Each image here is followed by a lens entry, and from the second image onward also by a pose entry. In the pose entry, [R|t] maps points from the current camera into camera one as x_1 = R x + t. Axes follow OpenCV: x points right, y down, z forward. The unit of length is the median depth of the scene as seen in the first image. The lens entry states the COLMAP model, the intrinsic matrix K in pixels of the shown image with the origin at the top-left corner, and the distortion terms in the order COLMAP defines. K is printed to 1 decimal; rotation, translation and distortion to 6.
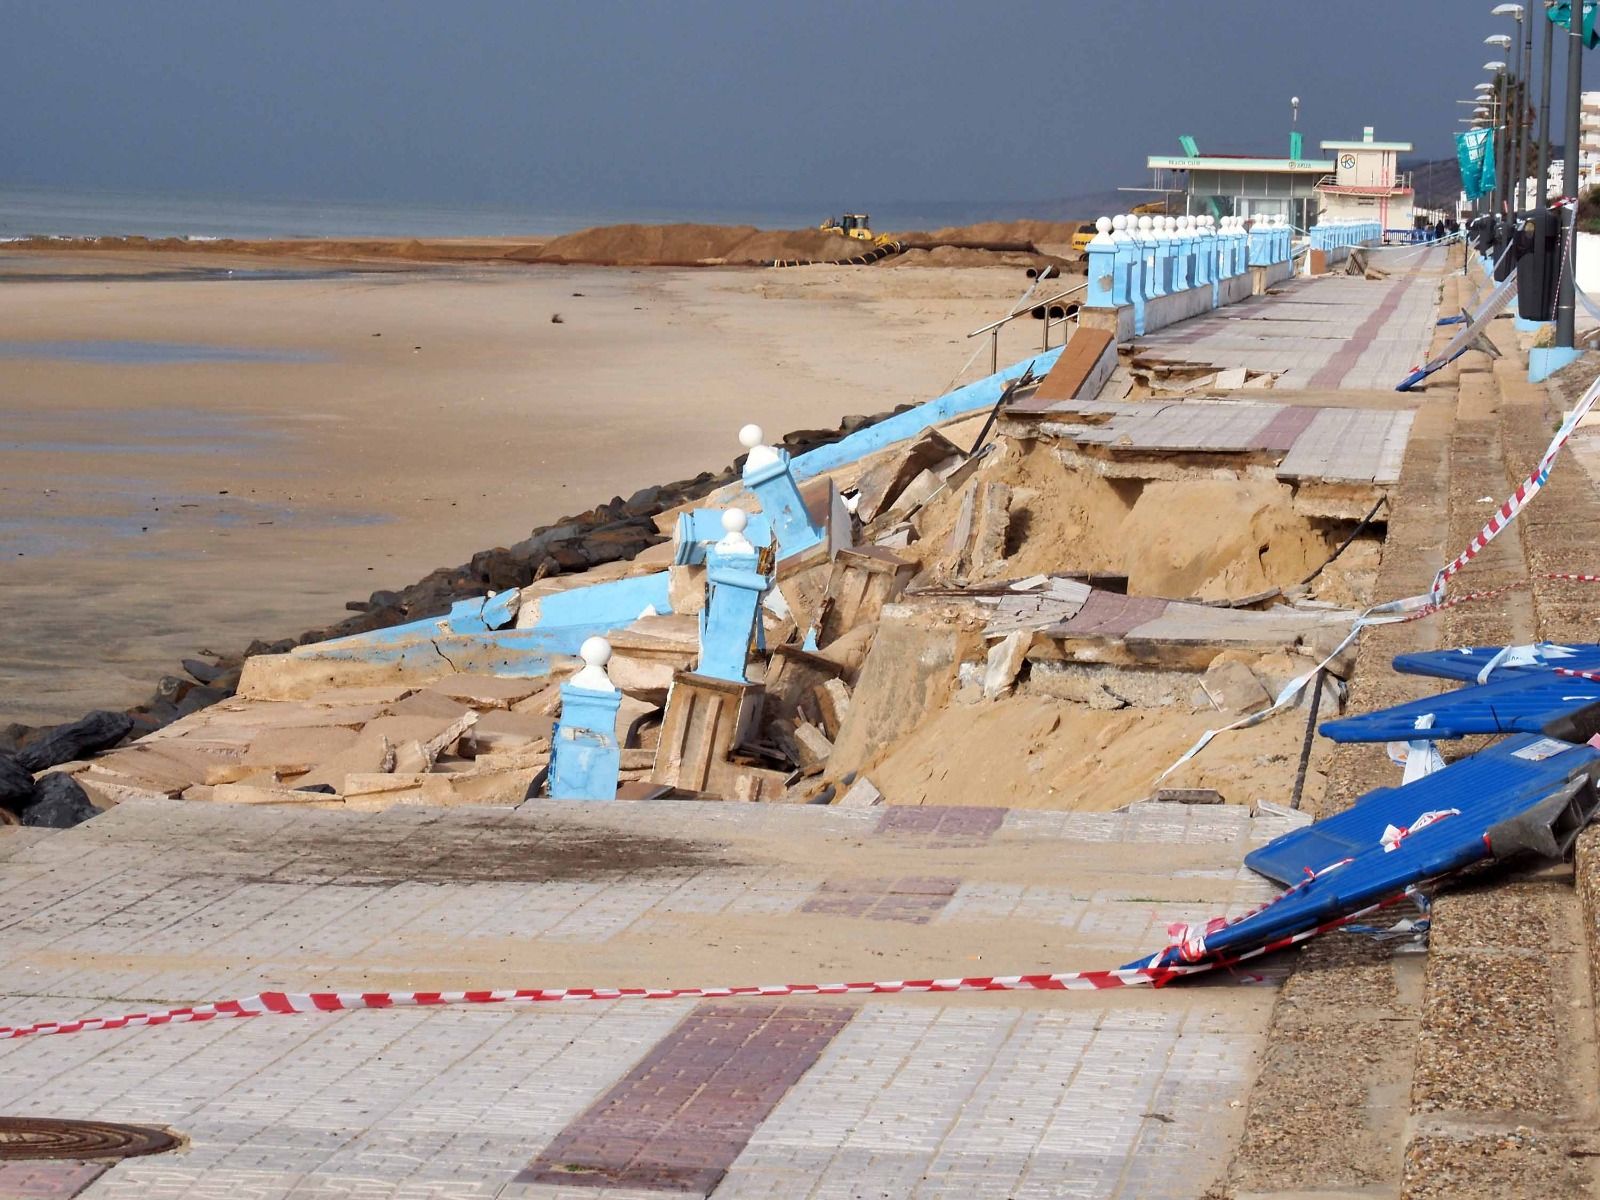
lens RADIAL K [[8346.9, 0, 829.1], [0, 8346.9, 605.6], [0, 0, 1]] dist [0.587734, 3.005498]
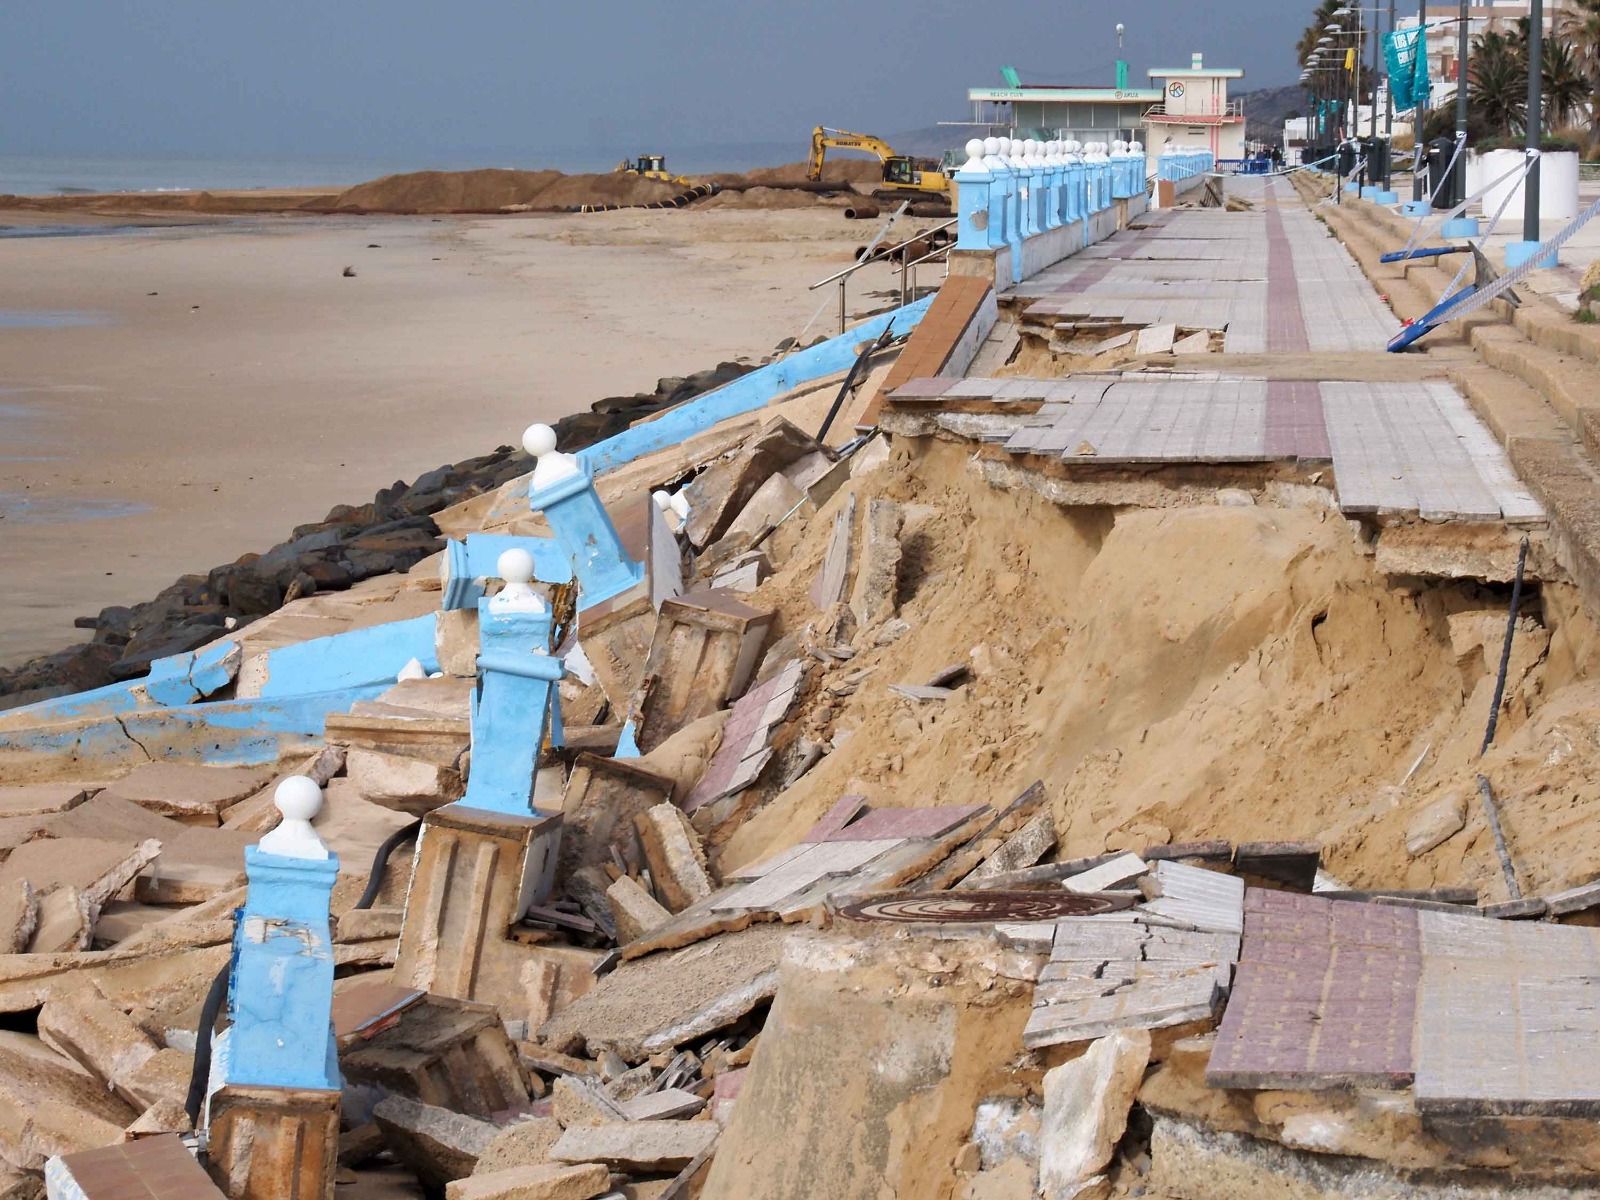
lens RADIAL K [[8346.9, 0, 829.1], [0, 8346.9, 605.6], [0, 0, 1]] dist [0.587734, 3.005498]
pose [[0.999494, -0.023236, 0.021744, -0.000254], [0.023088, 0.999709, 0.007025, -0.009837], [-0.021901, -0.006519, 0.999739, 0.258379]]
